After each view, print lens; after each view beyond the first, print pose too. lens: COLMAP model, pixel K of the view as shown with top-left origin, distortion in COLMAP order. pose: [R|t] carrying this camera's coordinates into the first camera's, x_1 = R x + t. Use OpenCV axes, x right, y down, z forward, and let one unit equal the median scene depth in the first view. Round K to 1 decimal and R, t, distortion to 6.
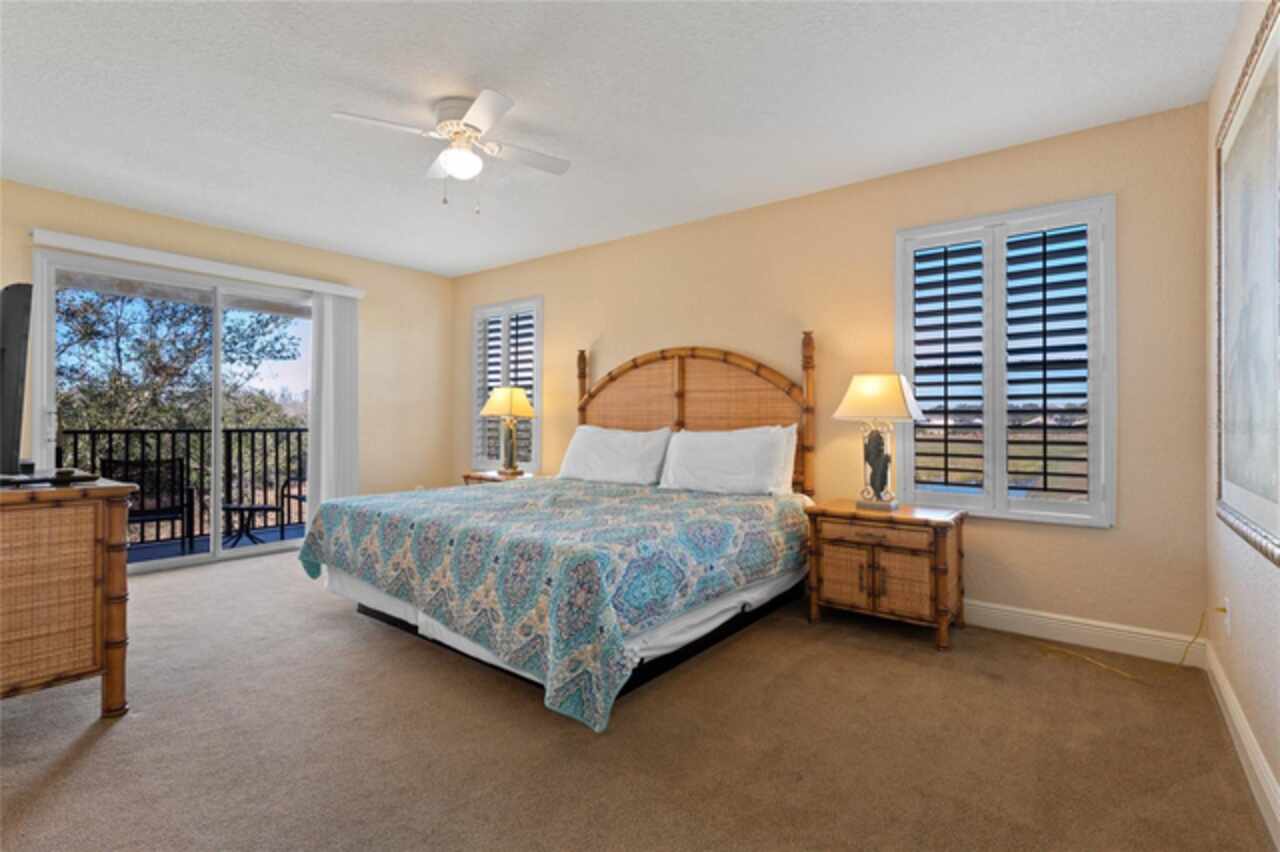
lens RADIAL K [[596.5, 0, 642.3], [0, 596.5, 419.2], [0, 0, 1]] dist [-0.004384, 0.000223]
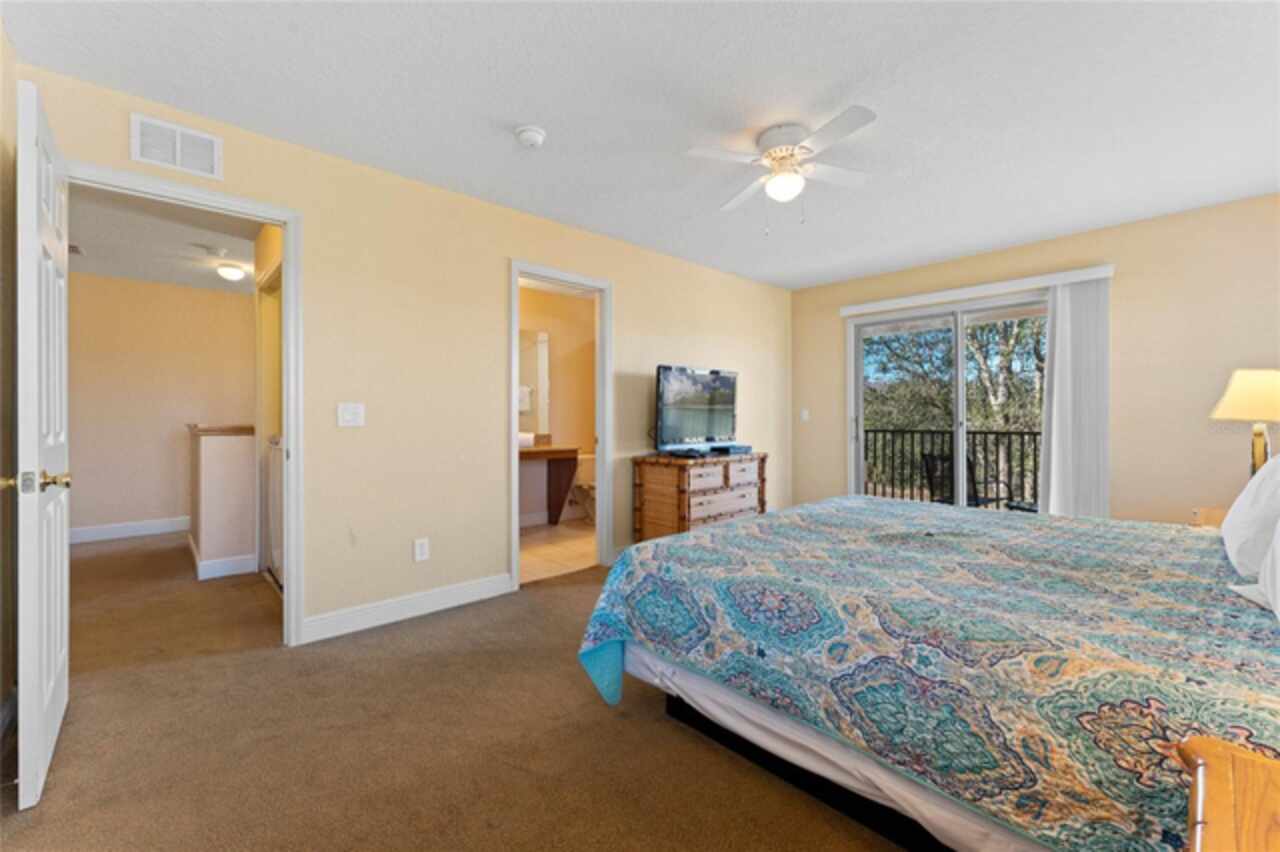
lens RADIAL K [[517.3, 0, 635.0], [0, 517.3, 421.3], [0, 0, 1]] dist [0.003906, 0.000506]
pose [[-0.142852, 0.005387, -0.989729, 0.577413], [0.004222, 0.999979, 0.004833, -0.013695], [0.989735, -0.003488, -0.142871, 0.762754]]
